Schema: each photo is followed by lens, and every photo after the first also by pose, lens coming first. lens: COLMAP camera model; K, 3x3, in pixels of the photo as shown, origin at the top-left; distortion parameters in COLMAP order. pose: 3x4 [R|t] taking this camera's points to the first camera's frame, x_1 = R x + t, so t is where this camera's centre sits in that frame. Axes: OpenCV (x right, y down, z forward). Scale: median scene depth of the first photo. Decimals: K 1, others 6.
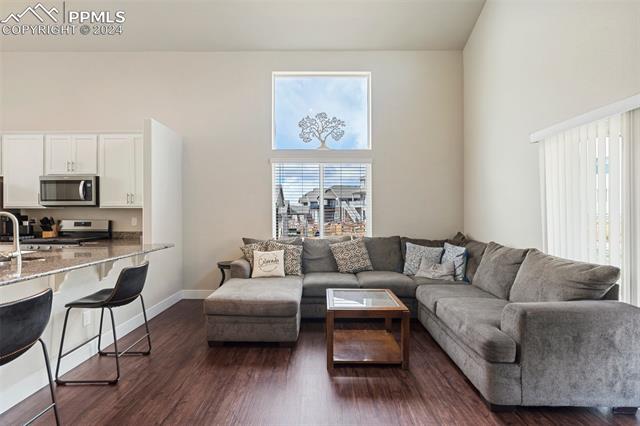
lens RADIAL K [[293.4, 0, 317.2], [0, 293.4, 212.4], [0, 0, 1]] dist [-0.009144, 0.002627]
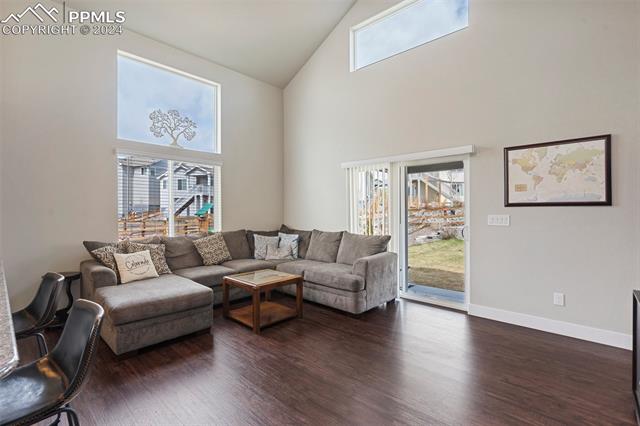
lens RADIAL K [[293.4, 0, 313.8], [0, 293.4, 209.8], [0, 0, 1]] dist [-0.009144, 0.002627]
pose [[0.685178, -0.002029, 0.728373, -0.428131], [0.000447, 0.999997, 0.002365, -0.003037], [-0.728375, -0.001295, 0.685177, -0.029711]]
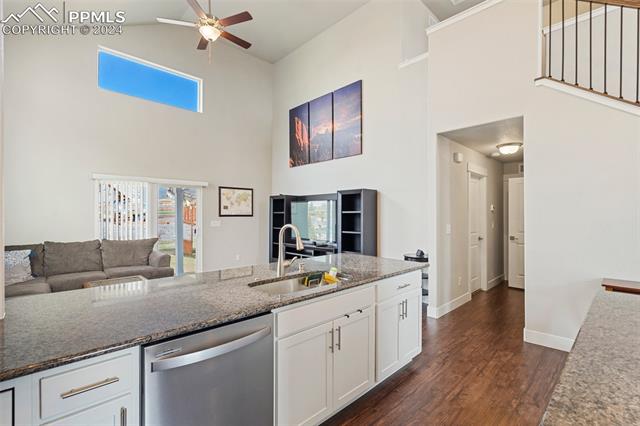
lens RADIAL K [[293.4, 0, 320.9], [0, 293.4, 214.6], [0, 0, 1]] dist [-0.009144, 0.002627]
pose [[-0.699732, -0.000083, 0.714406, -1.004933], [-0.002896, 0.999992, -0.002720, -0.017910], [-0.714400, -0.003972, -0.699726, 0.875207]]
